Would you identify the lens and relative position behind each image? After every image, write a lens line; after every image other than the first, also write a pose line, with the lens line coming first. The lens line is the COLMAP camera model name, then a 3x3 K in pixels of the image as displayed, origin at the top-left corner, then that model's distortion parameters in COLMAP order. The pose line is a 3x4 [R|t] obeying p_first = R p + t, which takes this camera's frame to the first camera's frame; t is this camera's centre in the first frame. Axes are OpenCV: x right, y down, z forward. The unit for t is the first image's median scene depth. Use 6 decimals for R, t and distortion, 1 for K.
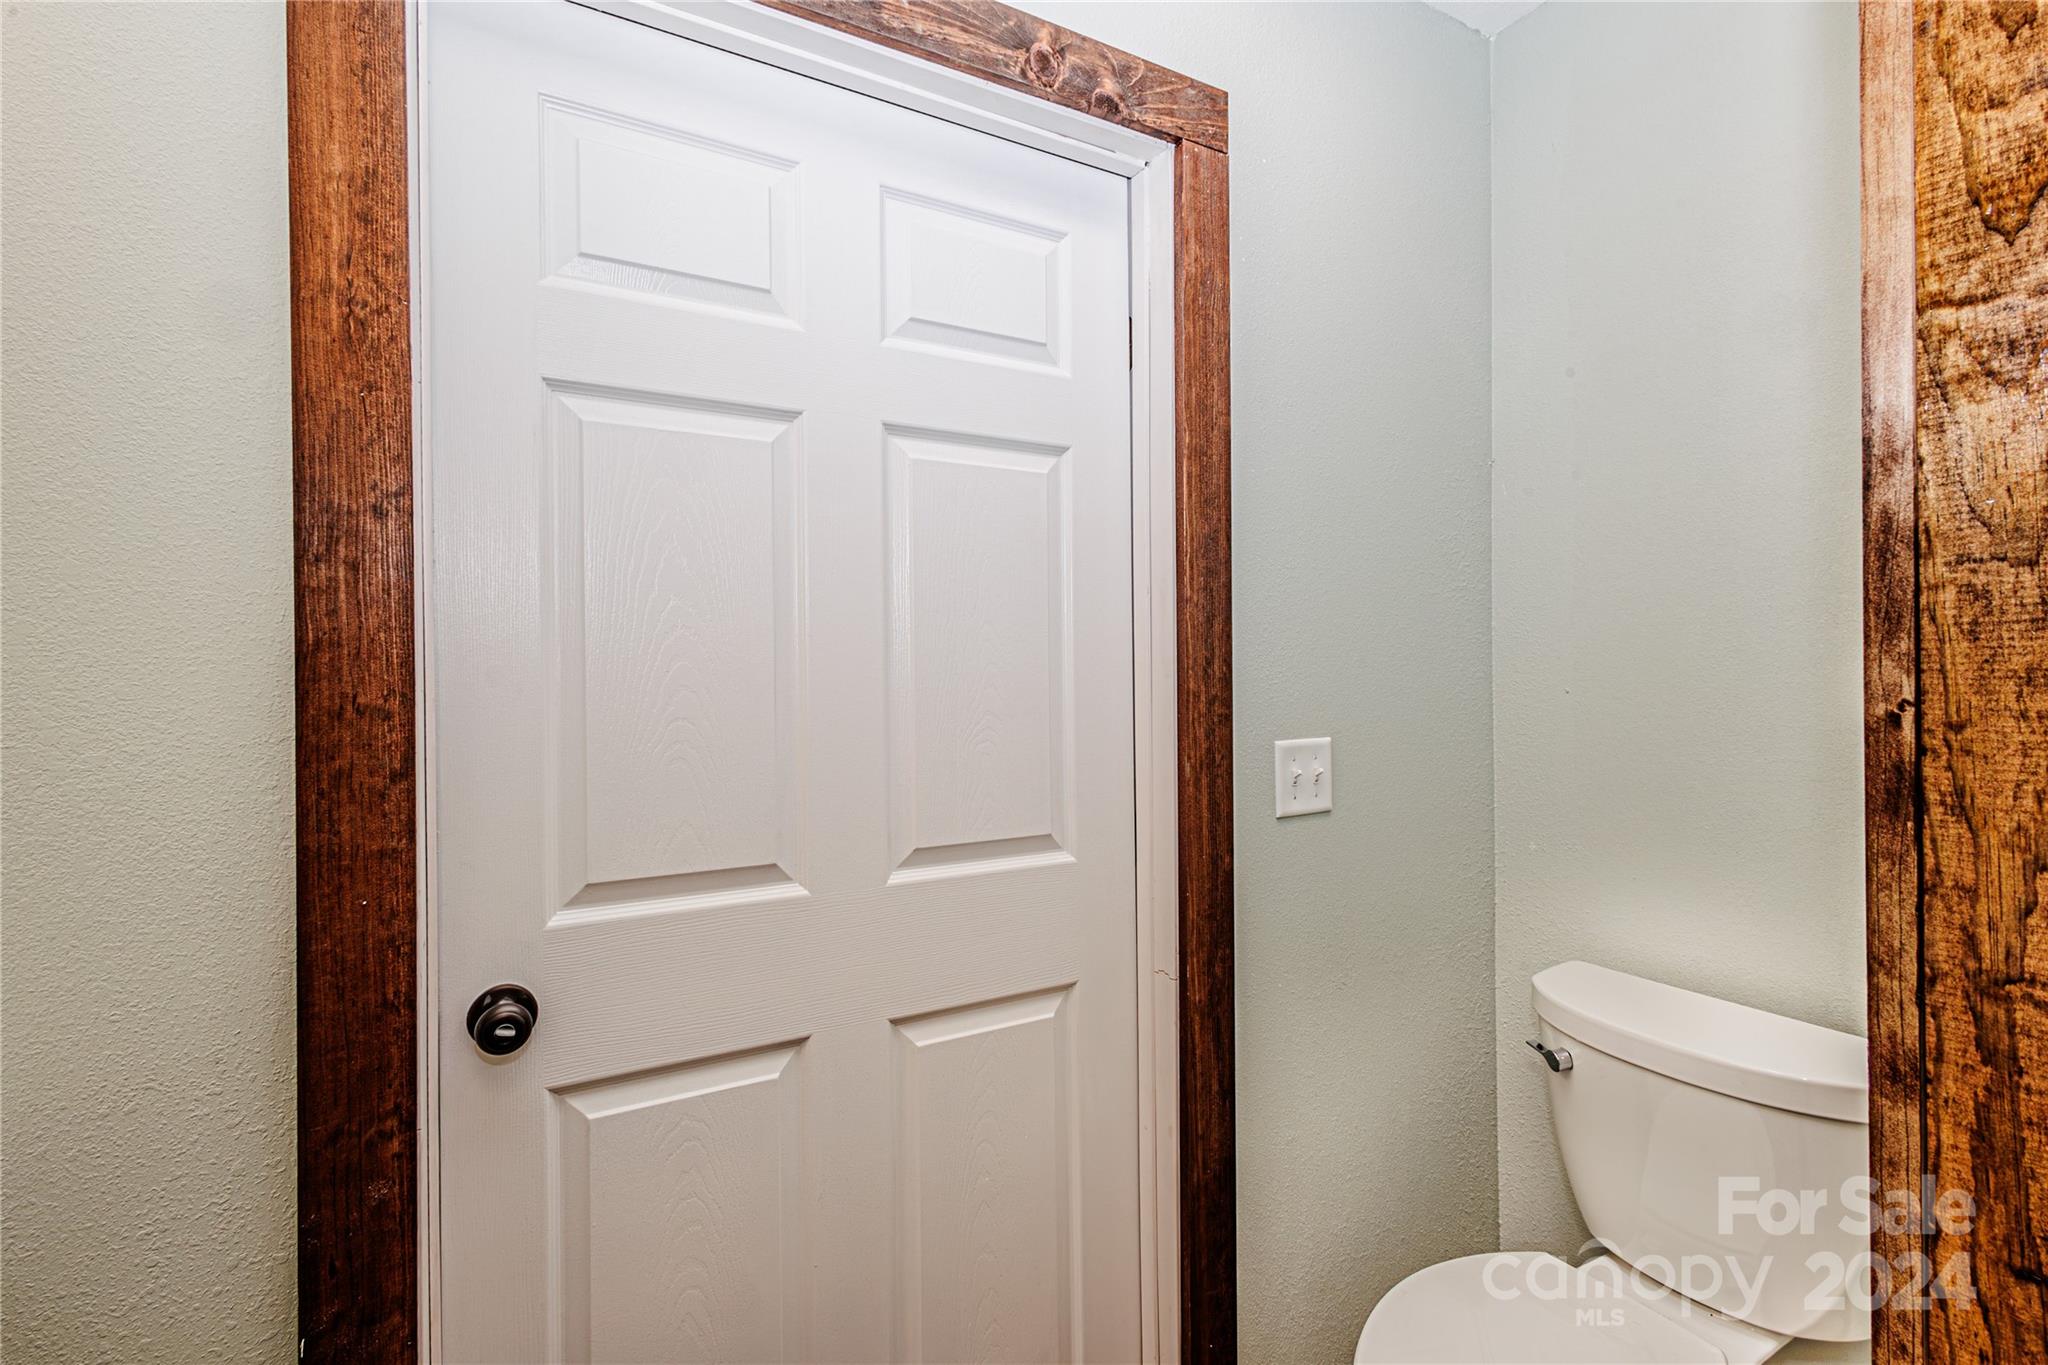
lens RADIAL K [[942.2, 0, 1025.0], [0, 942.2, 678.3], [0, 0, 1]] dist [0.014196, -0.006815]
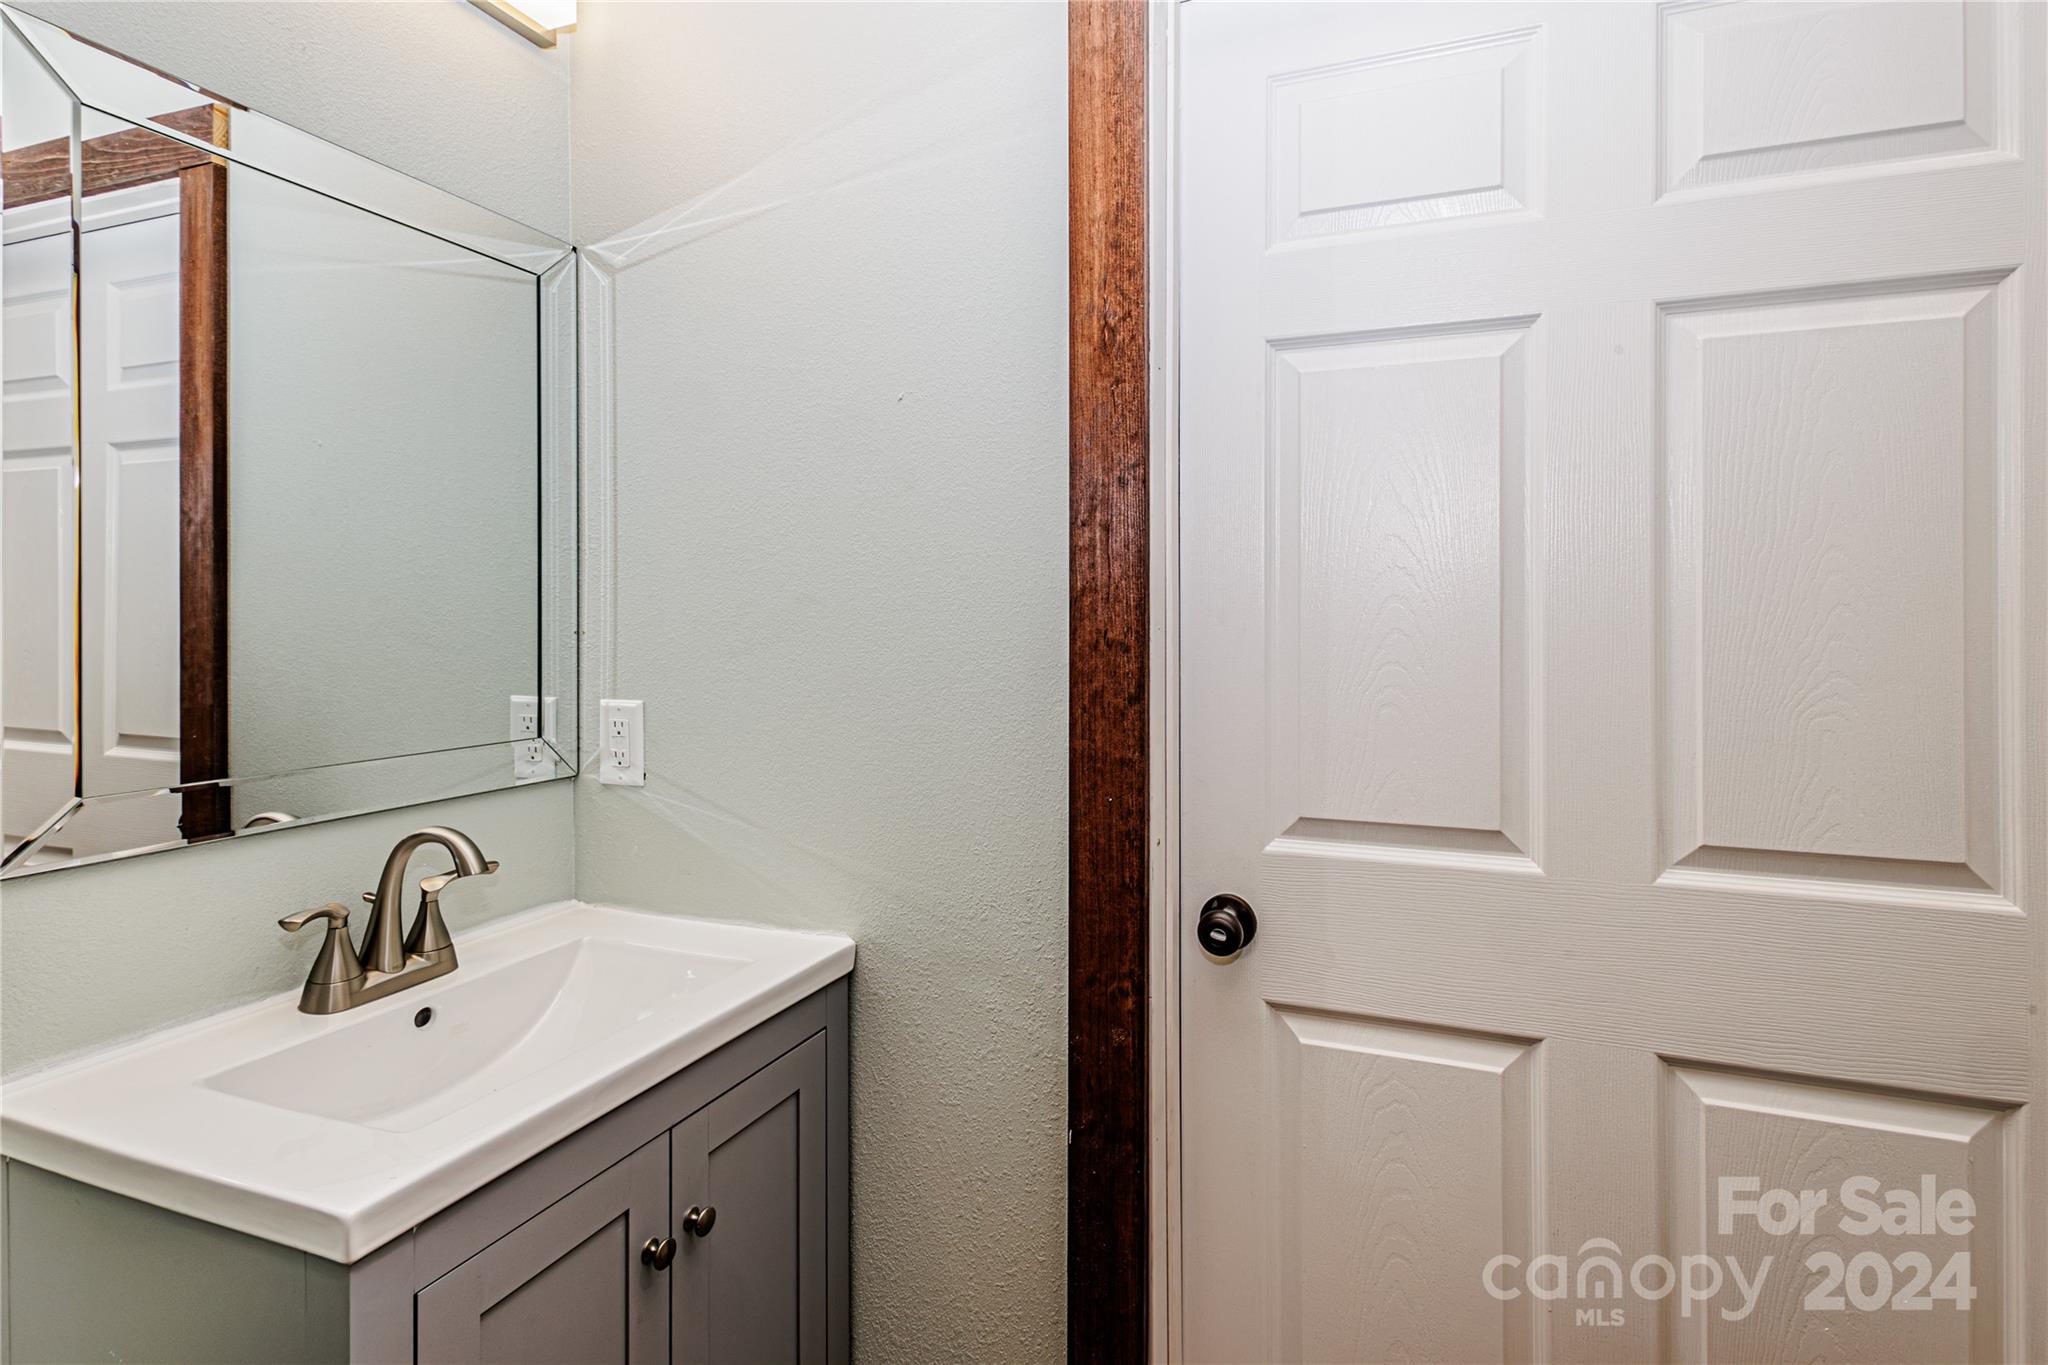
lens RADIAL K [[989.8, 0, 1093.3], [0, 989.8, 618.9], [0, 0, 1]] dist [0.004134, 0.000058]
pose [[0.646085, 0.010800, -0.763189, 0.268075], [-0.010211, 0.999933, 0.005506, -0.005679], [0.763197, 0.004235, 0.646151, 0.144843]]
